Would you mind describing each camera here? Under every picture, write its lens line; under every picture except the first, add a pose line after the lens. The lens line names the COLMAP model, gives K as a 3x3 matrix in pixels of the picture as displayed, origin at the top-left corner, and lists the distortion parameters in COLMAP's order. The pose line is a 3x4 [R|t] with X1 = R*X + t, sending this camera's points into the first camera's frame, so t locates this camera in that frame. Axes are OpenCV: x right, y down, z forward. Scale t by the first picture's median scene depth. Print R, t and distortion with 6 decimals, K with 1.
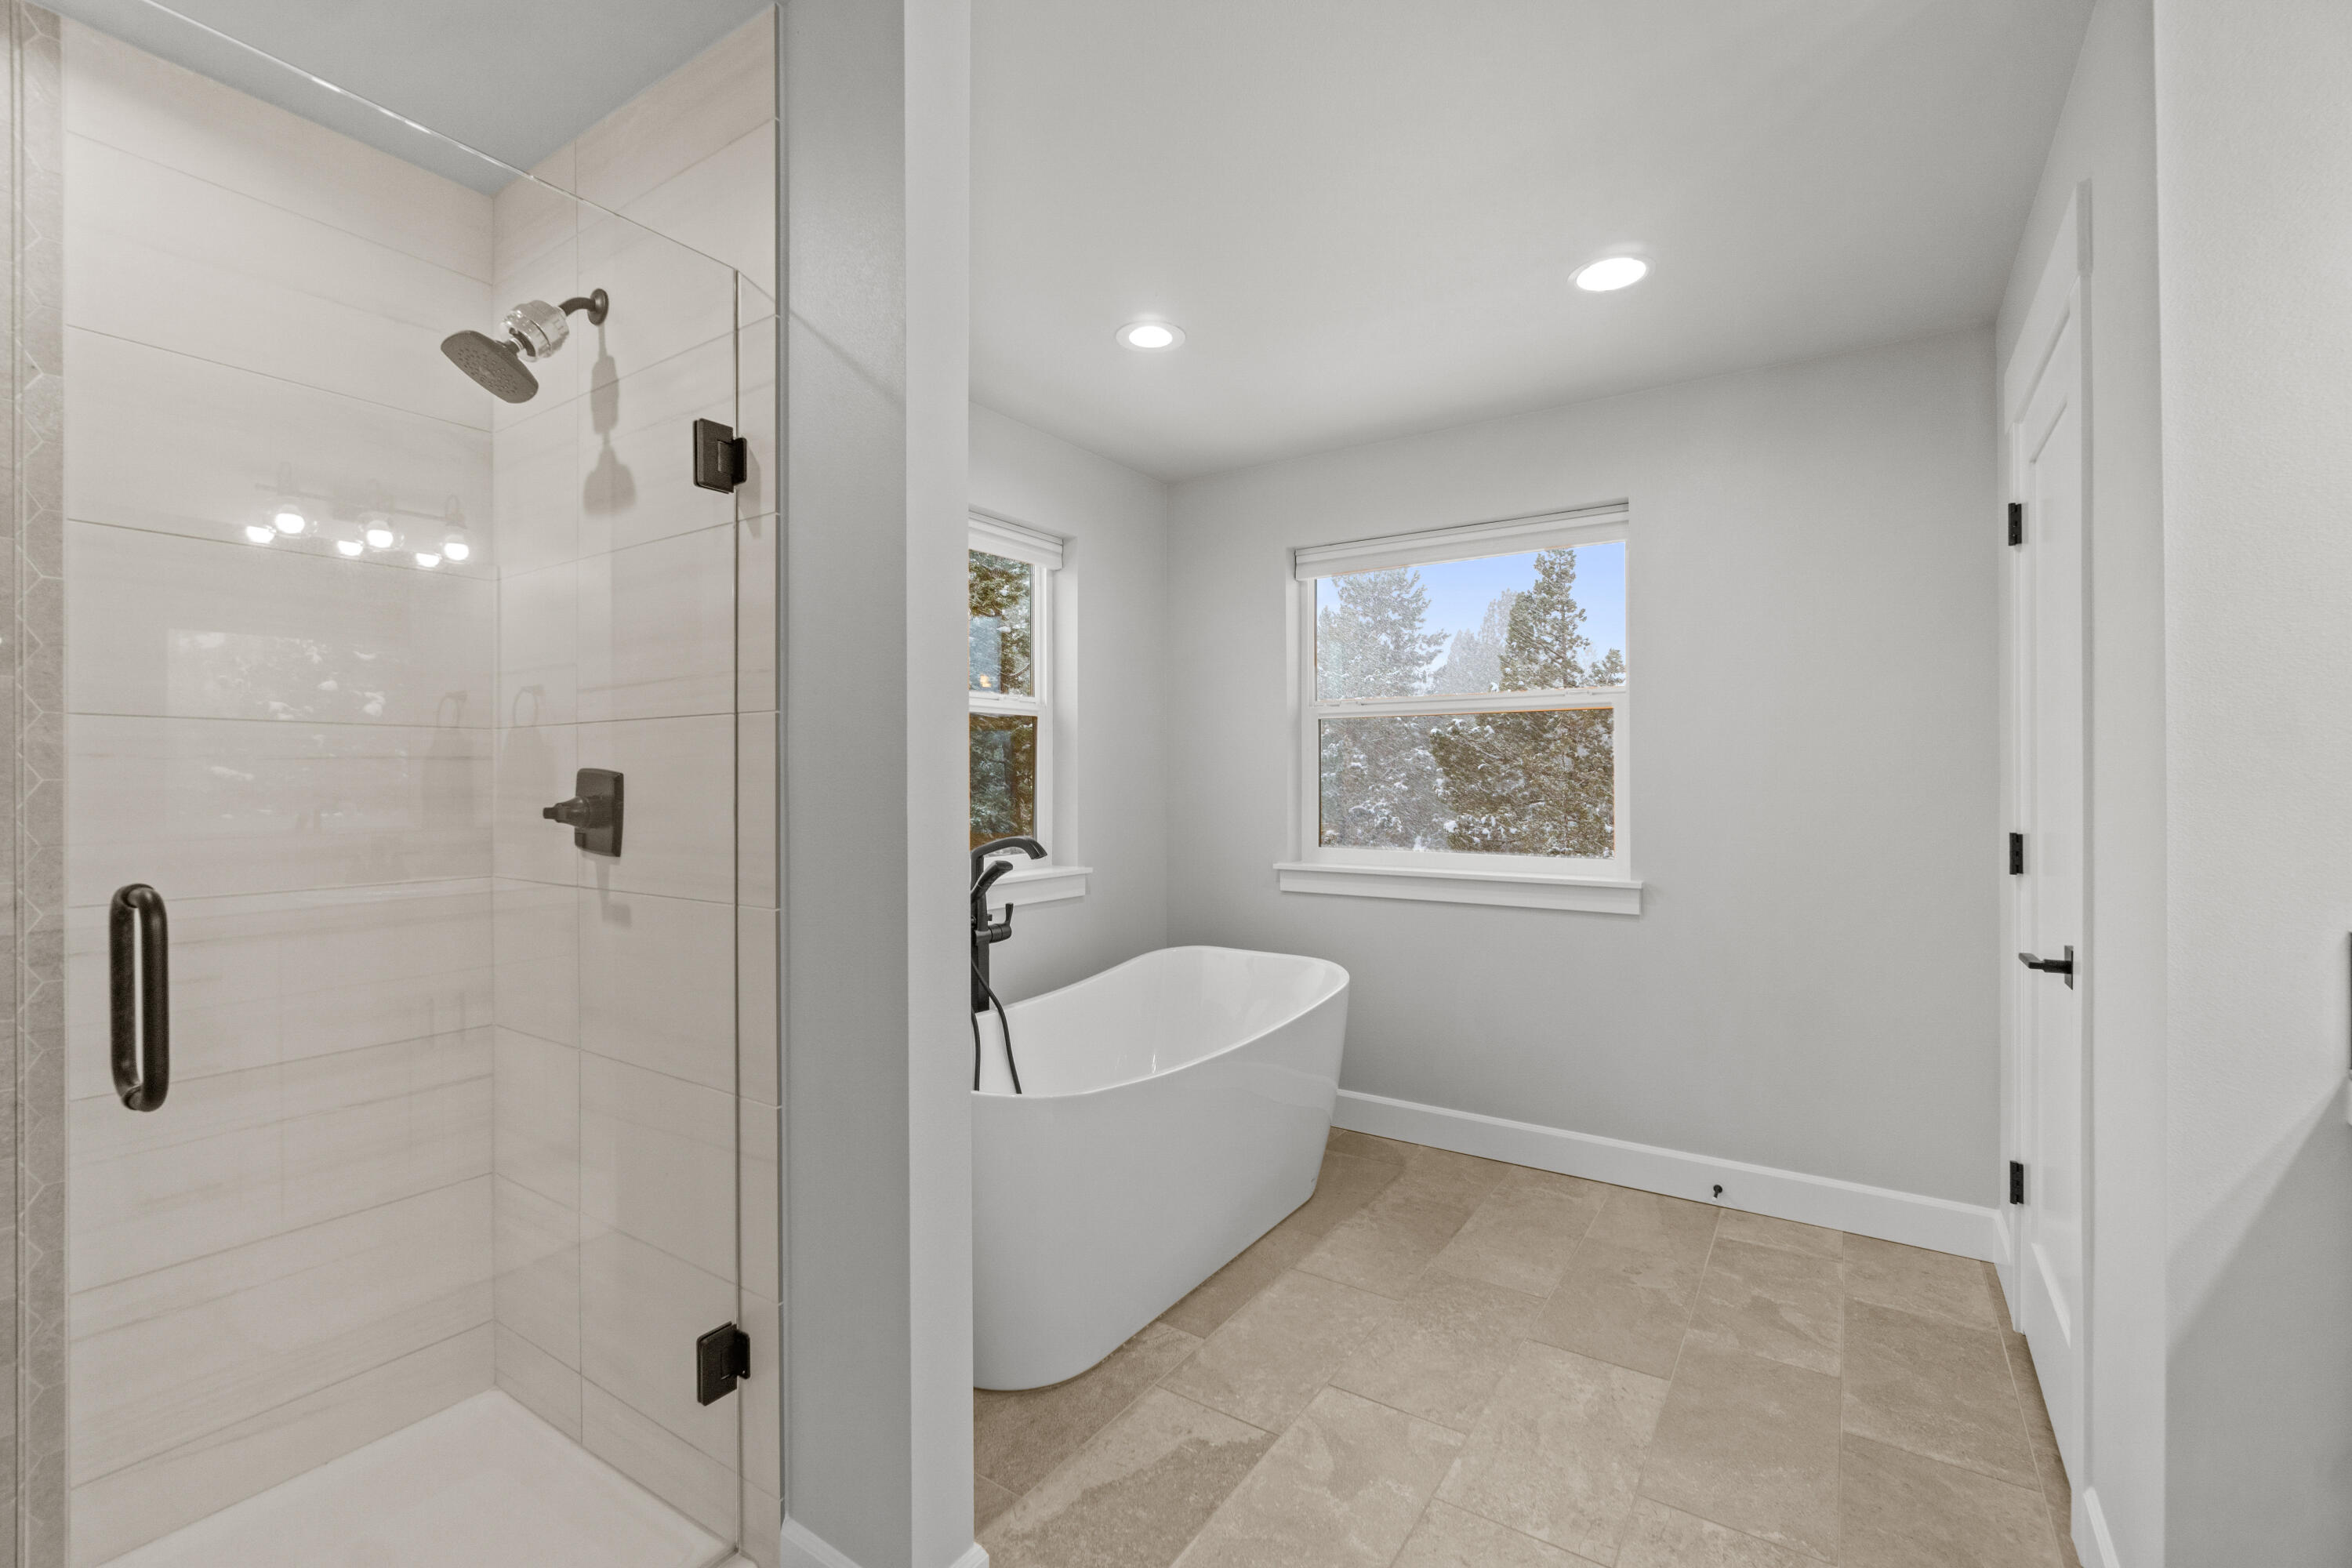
lens RADIAL K [[1019.8, 0, 1182.2], [0, 1019.8, 781.2], [0, 0, 1]] dist [-0.003178, 0.000679]
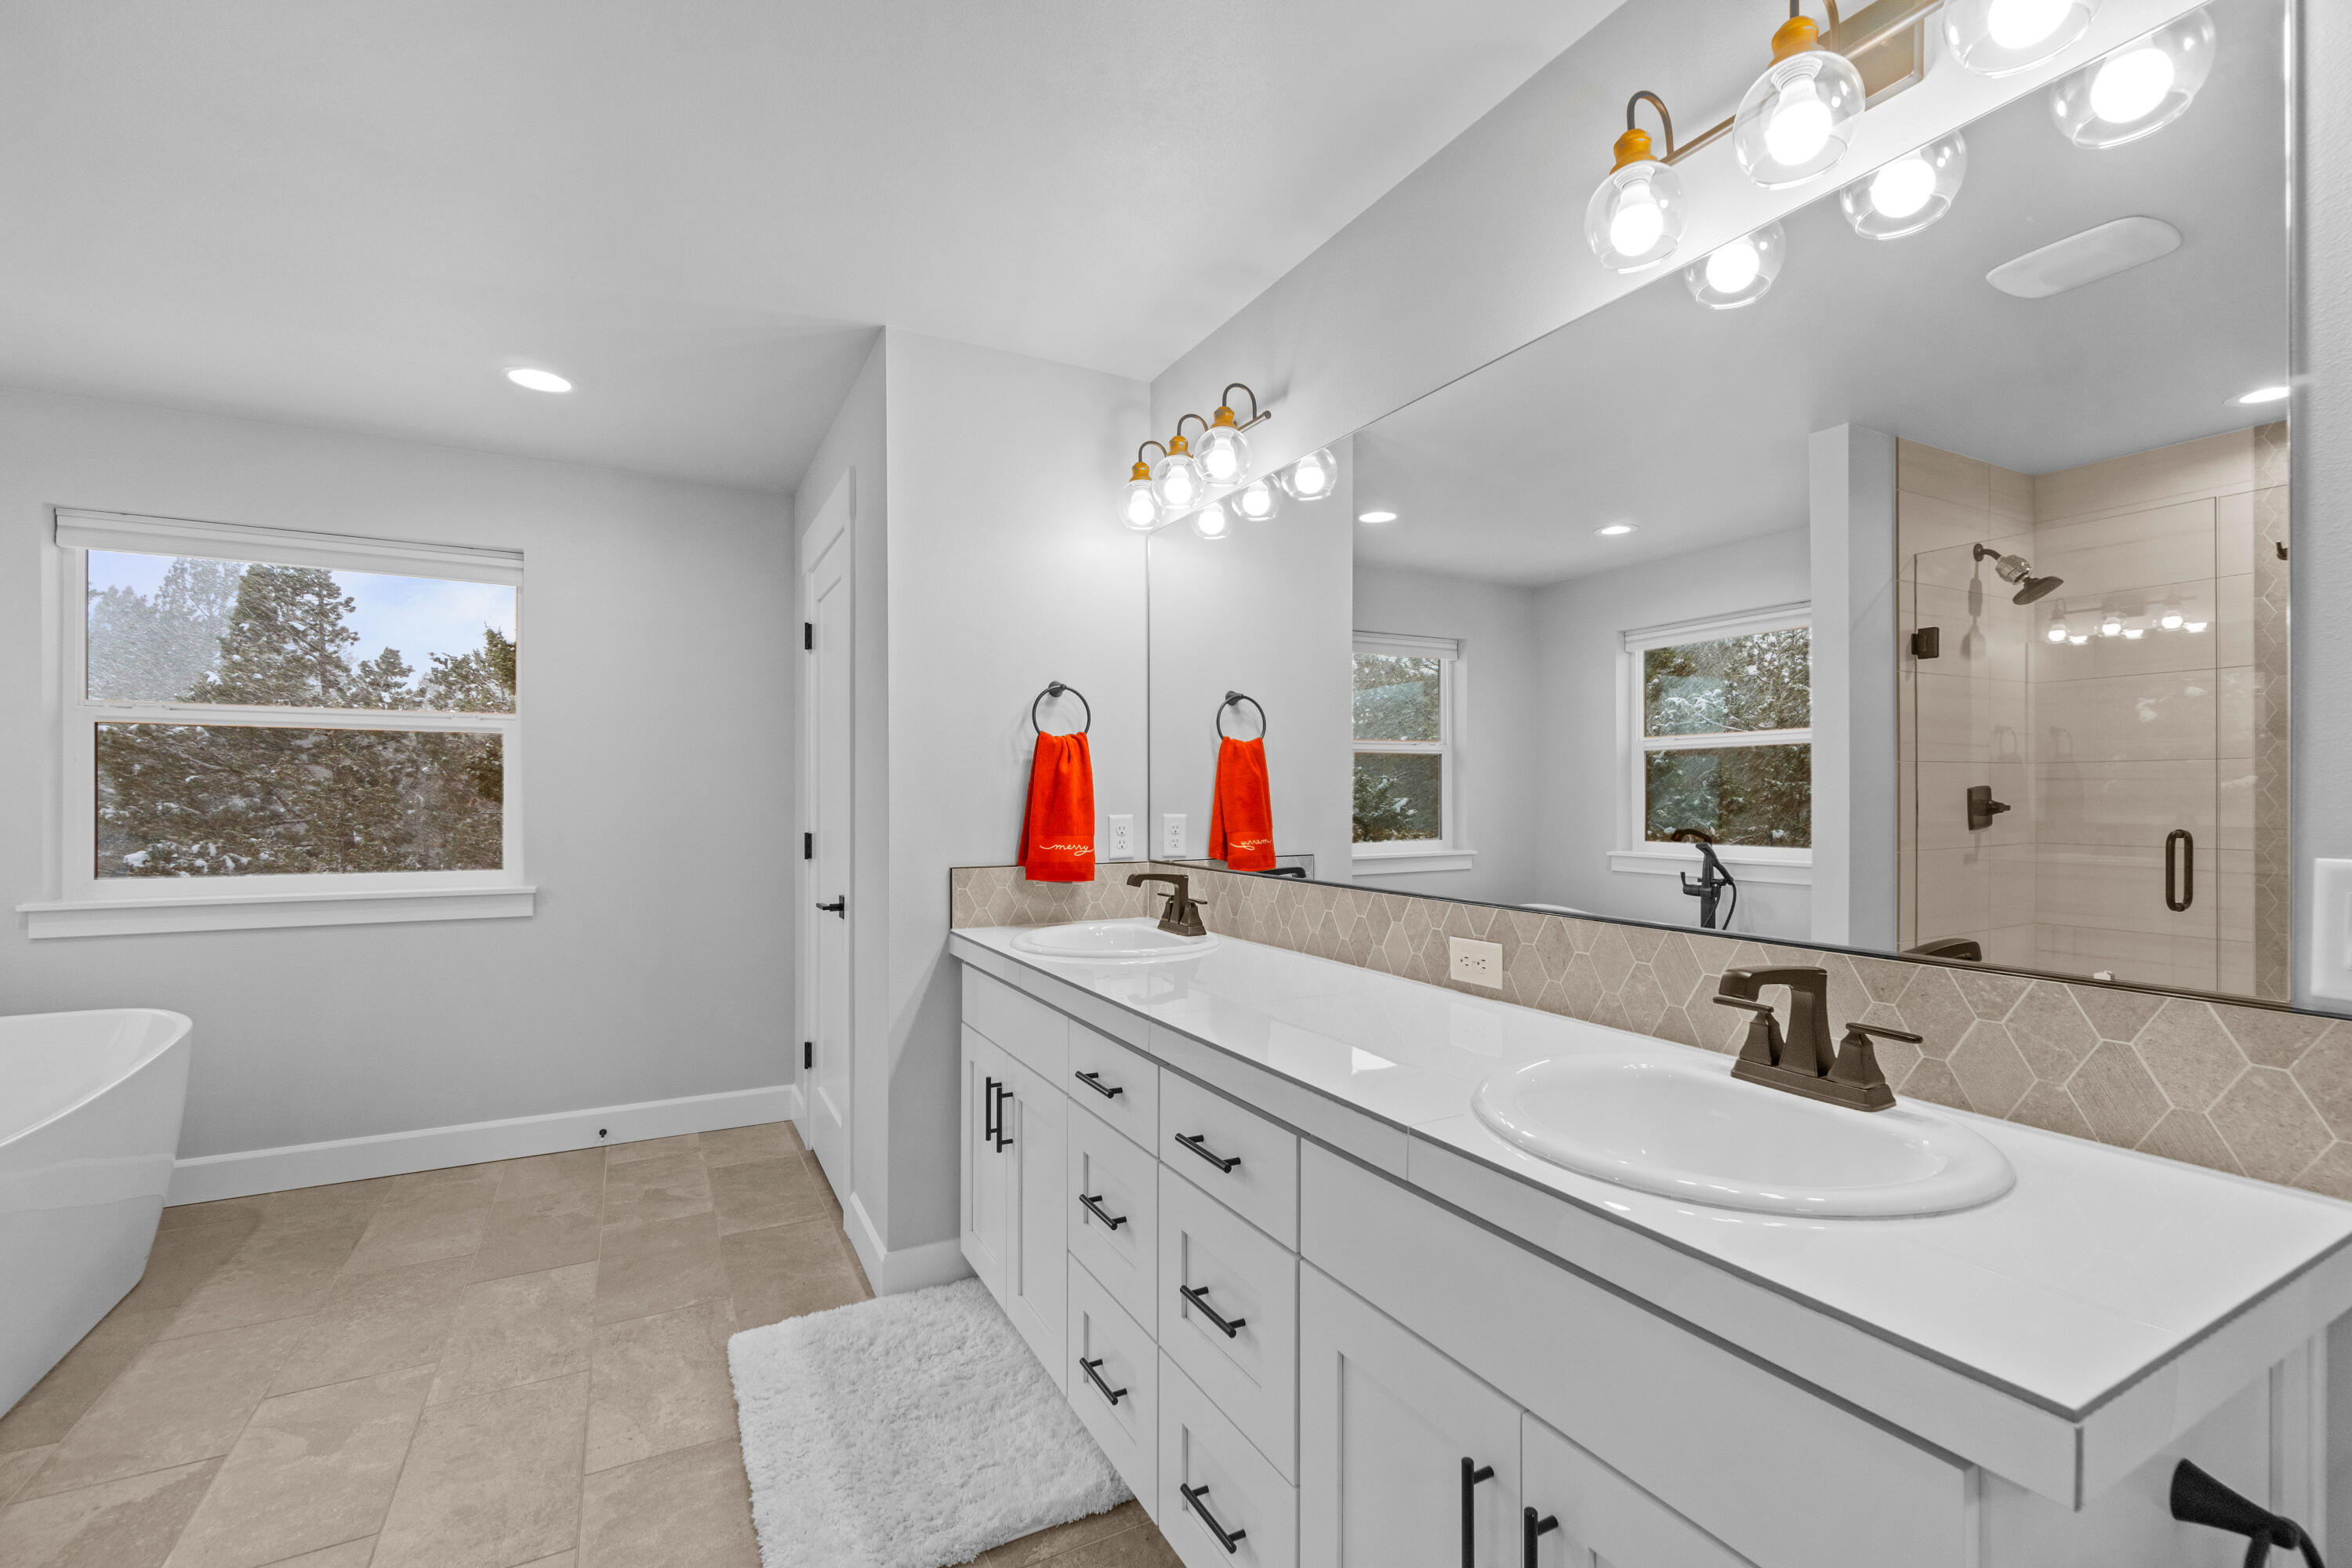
lens RADIAL K [[1019.8, 0, 1184.3], [0, 1019.8, 791.8], [0, 0, 1]] dist [-0.003178, 0.000679]
pose [[0.474476, 0.006684, 0.880243, -0.256578], [-0.001106, 0.999975, -0.006997, -0.001711], [-0.880268, 0.002347, 0.474471, -0.227584]]
